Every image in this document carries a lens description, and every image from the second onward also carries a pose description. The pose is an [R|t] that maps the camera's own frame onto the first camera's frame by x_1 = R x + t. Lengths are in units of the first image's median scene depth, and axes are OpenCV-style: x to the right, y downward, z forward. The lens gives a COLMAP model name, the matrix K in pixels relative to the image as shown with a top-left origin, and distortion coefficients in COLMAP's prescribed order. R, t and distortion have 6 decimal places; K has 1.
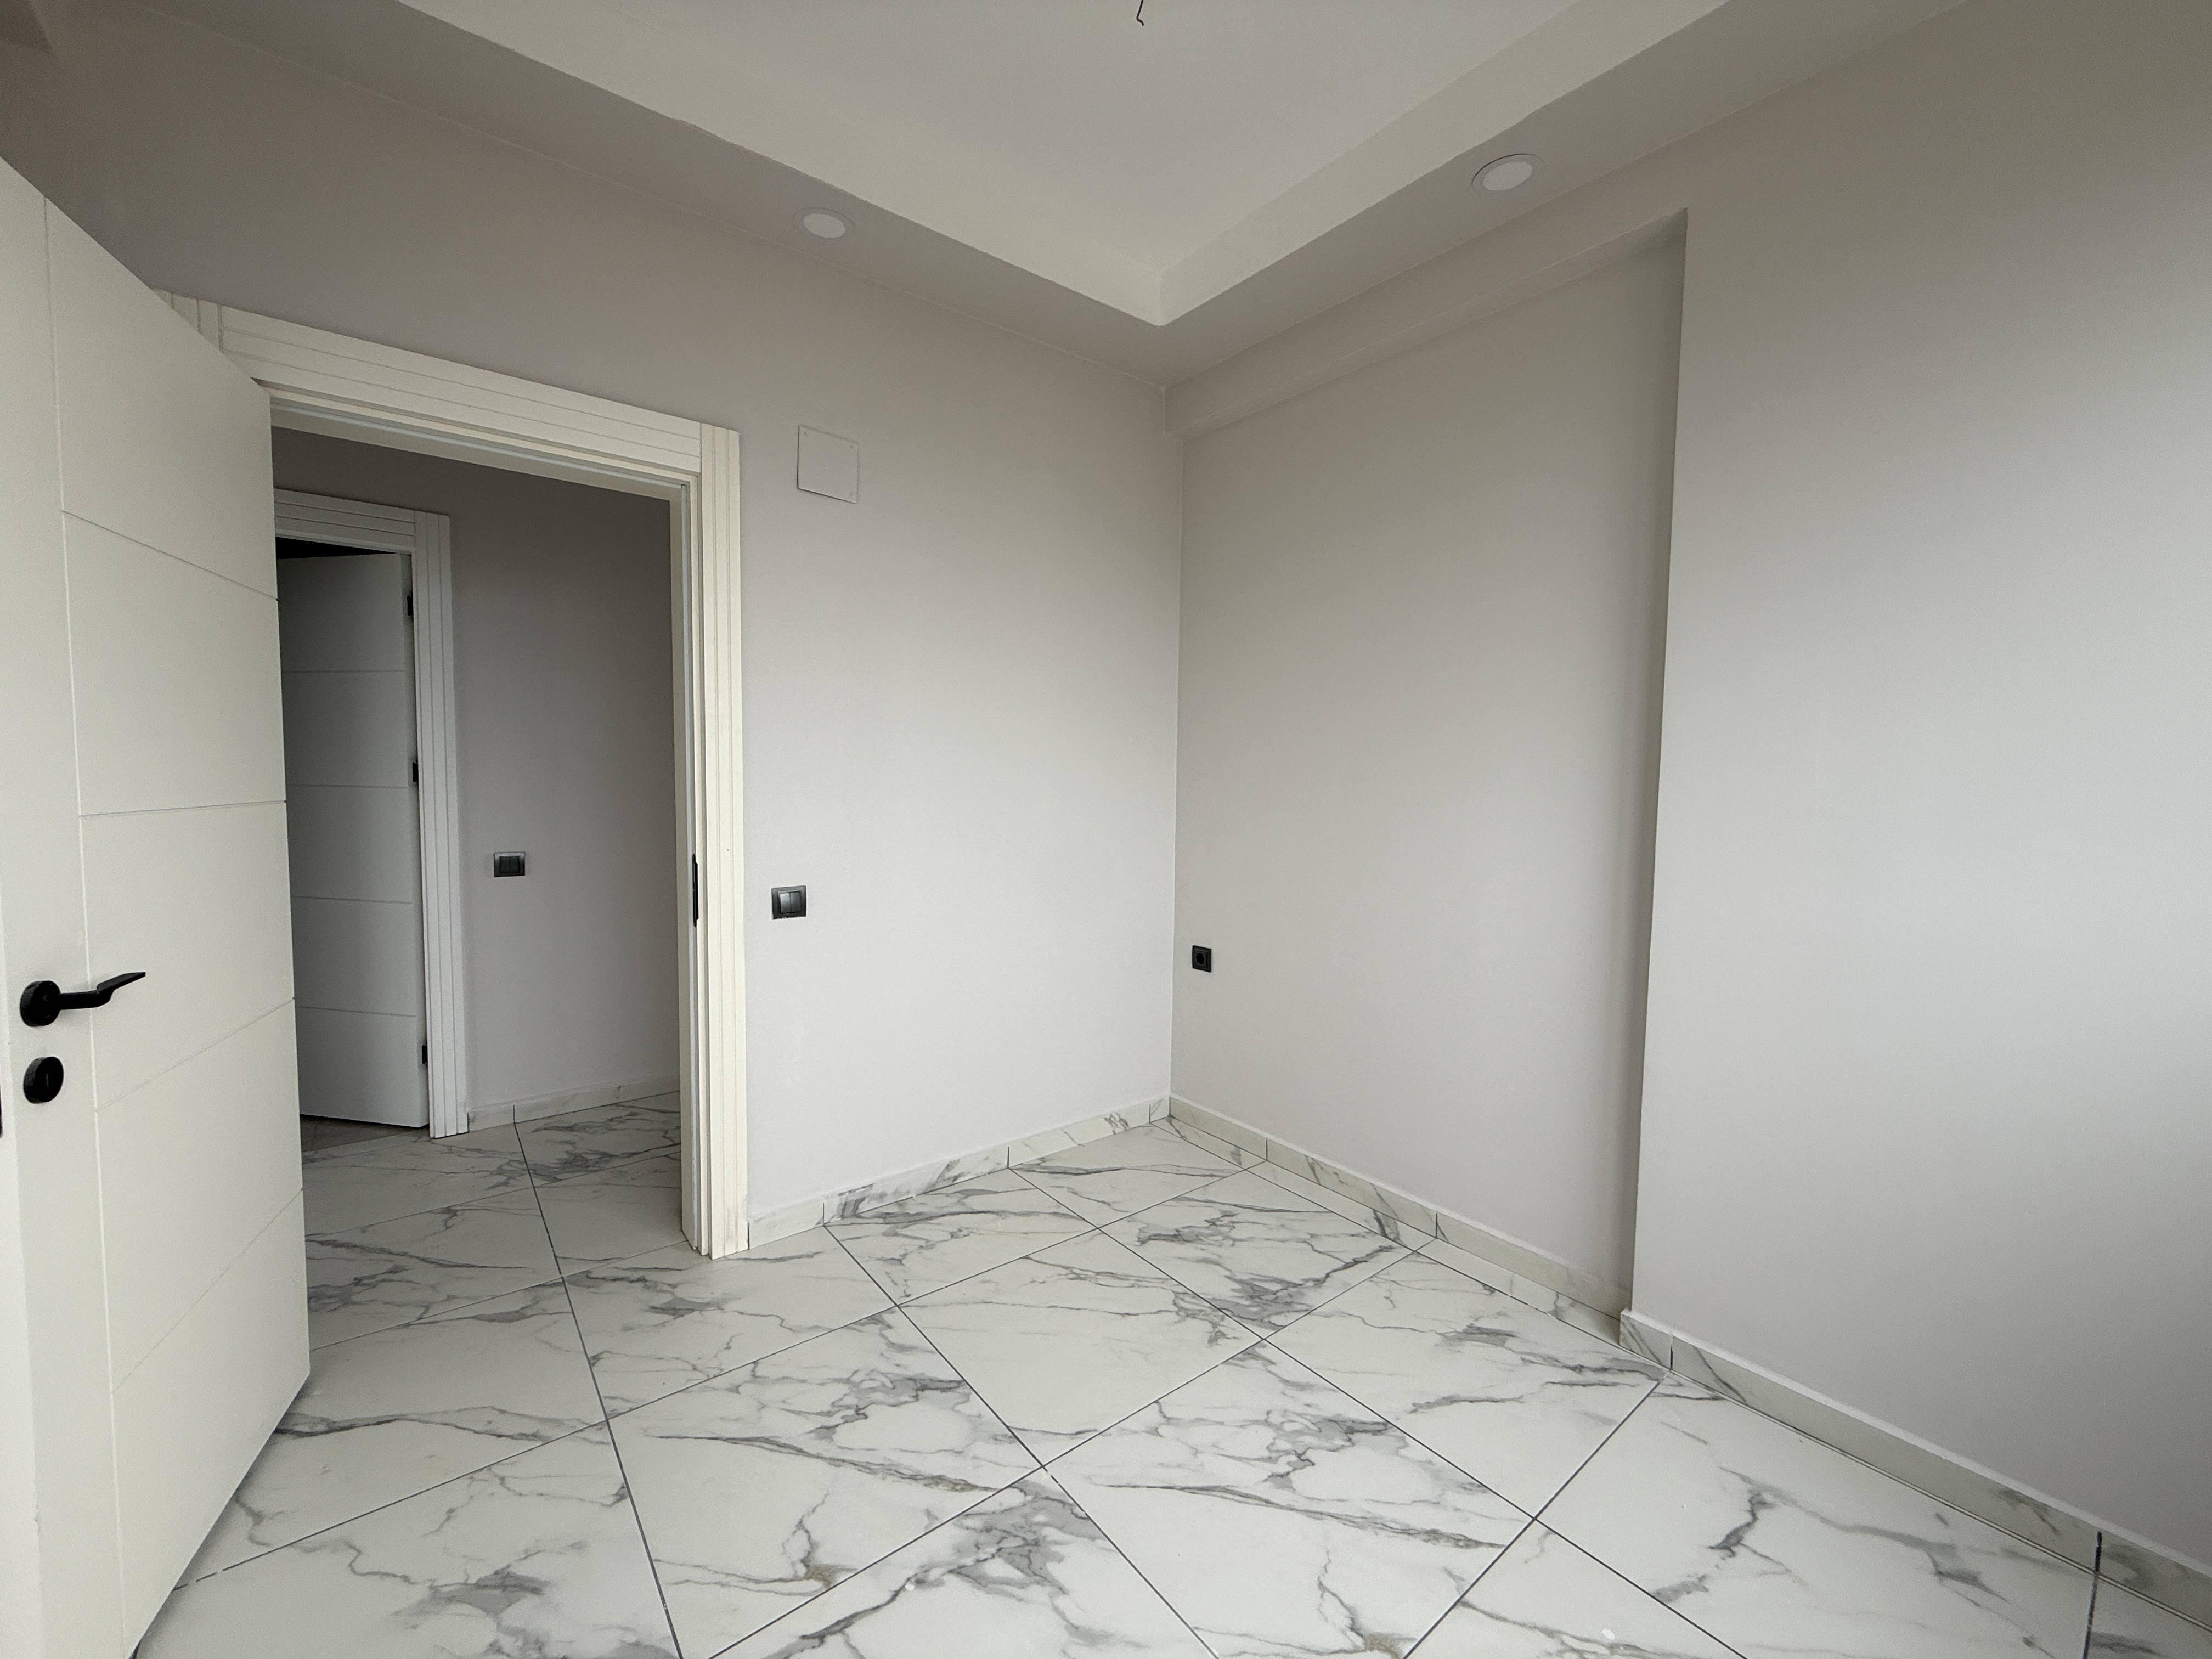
lens RADIAL K [[880.1, 0, 1107.9], [0, 880.1, 829.1], [0, 0, 1]] dist [-0.001217, 0.000426]
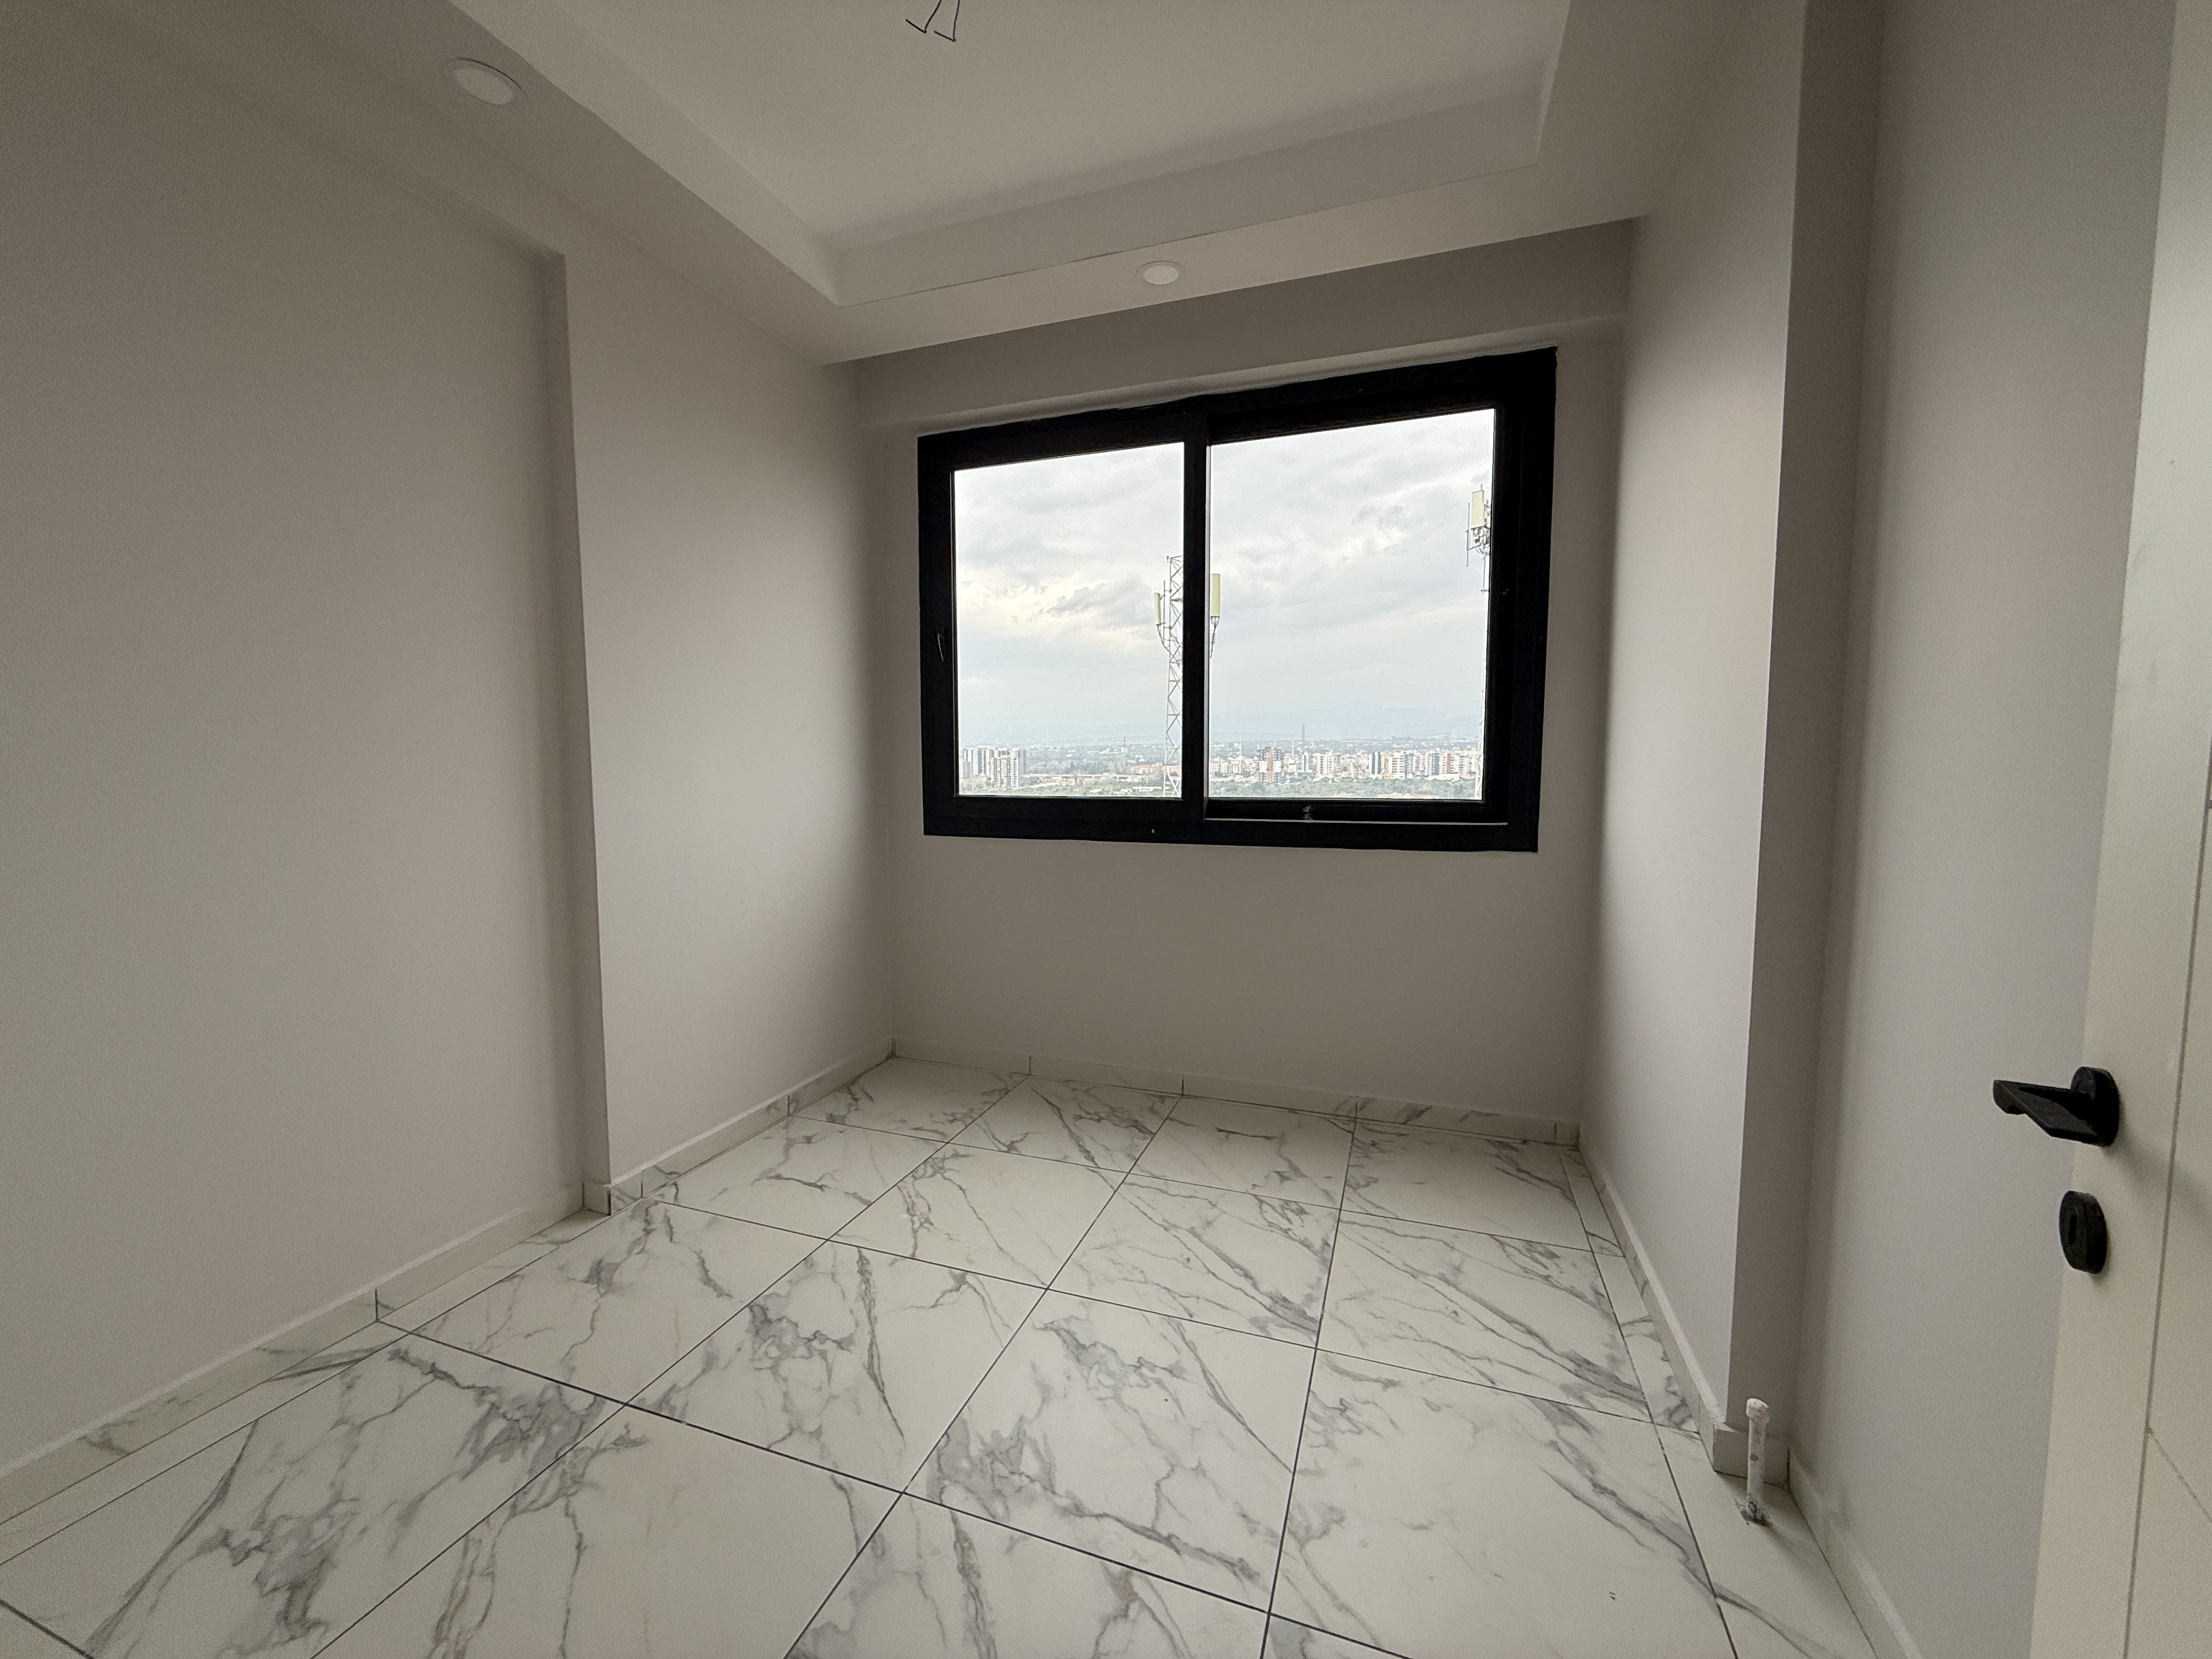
lens RADIAL K [[880.1, 0, 1092.2], [0, 880.1, 828.6], [0, 0, 1]] dist [-0.001217, 0.000426]
pose [[-0.517796, -0.081103, 0.851651, -0.904302], [0.041792, 0.991910, 0.119869, -0.060047], [-0.854483, 0.097660, -0.510217, 1.241972]]
